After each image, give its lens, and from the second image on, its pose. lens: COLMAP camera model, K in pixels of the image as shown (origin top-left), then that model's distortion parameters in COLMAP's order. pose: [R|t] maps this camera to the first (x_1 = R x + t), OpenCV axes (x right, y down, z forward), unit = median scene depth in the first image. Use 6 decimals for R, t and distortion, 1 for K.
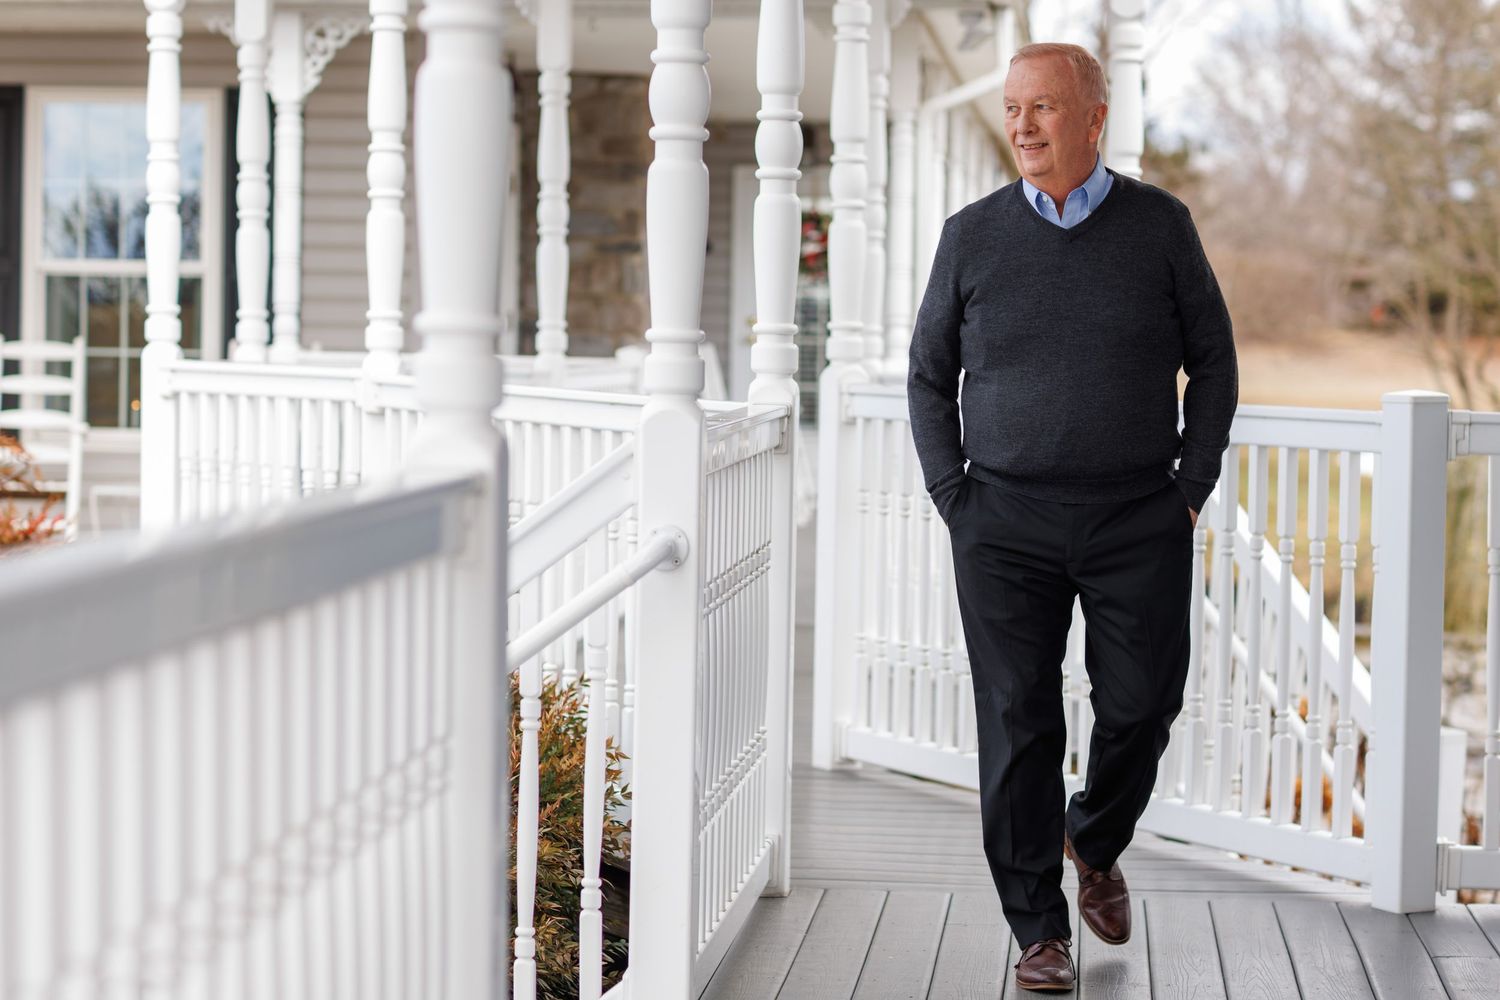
lens RADIAL K [[3772.2, 0, 750.0], [0, 3772.2, 500.0], [0, 0, 1]] dist [-0.053759, -0.091451]
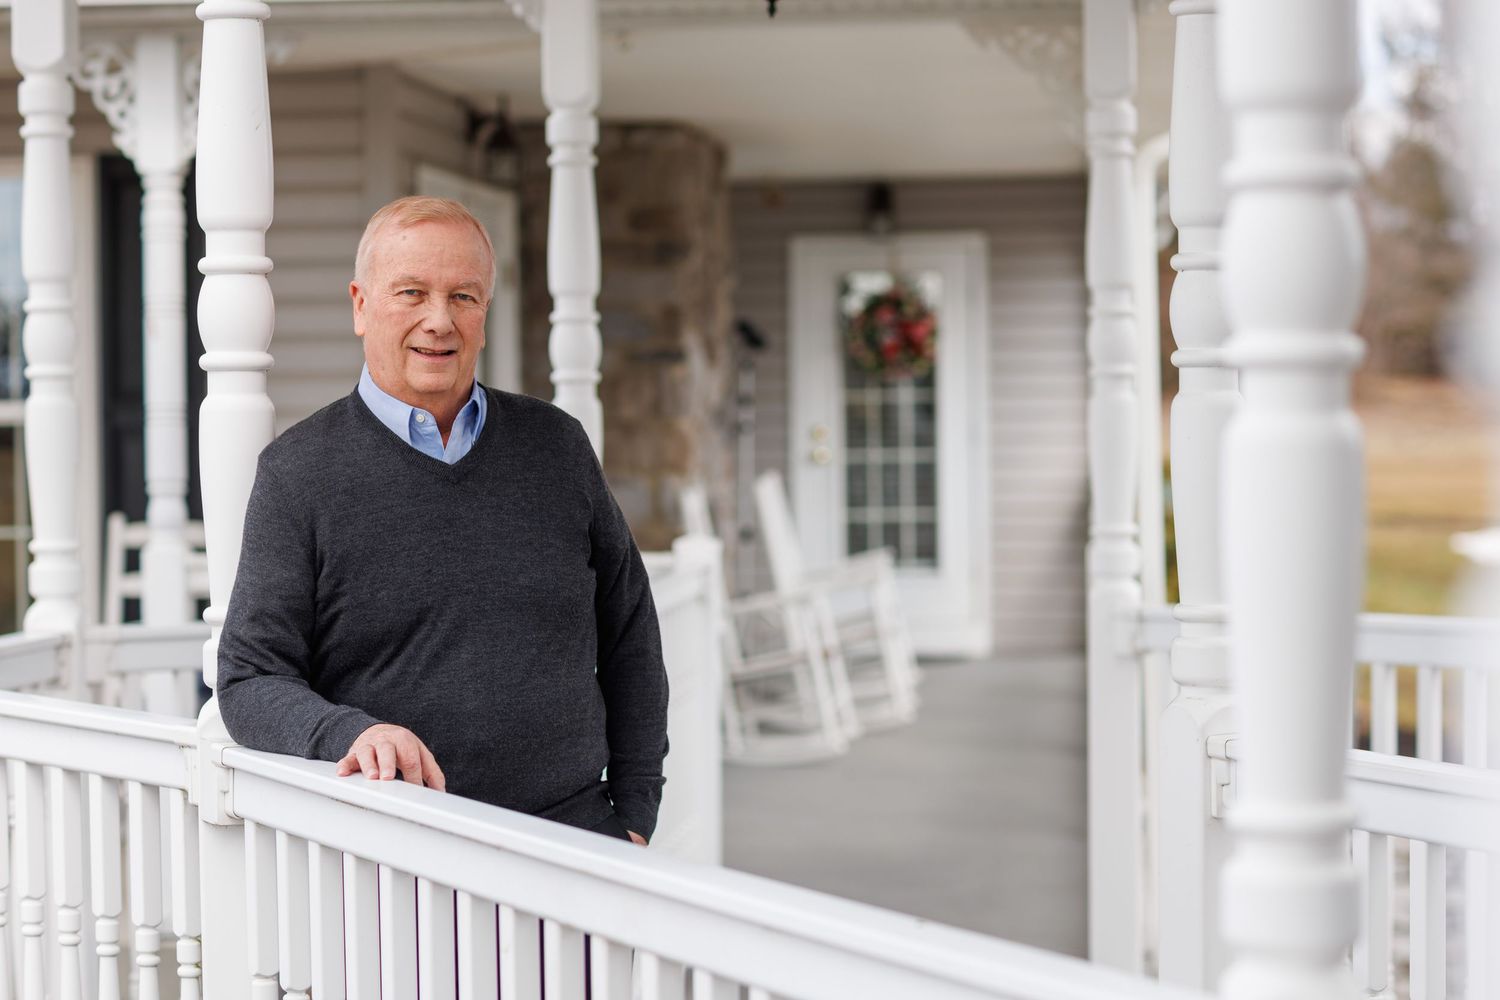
lens RADIAL K [[3764.7, 0, 750.0], [0, 3764.7, 500.0], [0, 0, 1]] dist [-0.035624, -0.472400]
pose [[0.999620, -0.027506, -0.001767, -0.024088], [0.027476, 0.999507, -0.015173, -0.041847], [0.002184, 0.015119, 0.999883, 0.403097]]
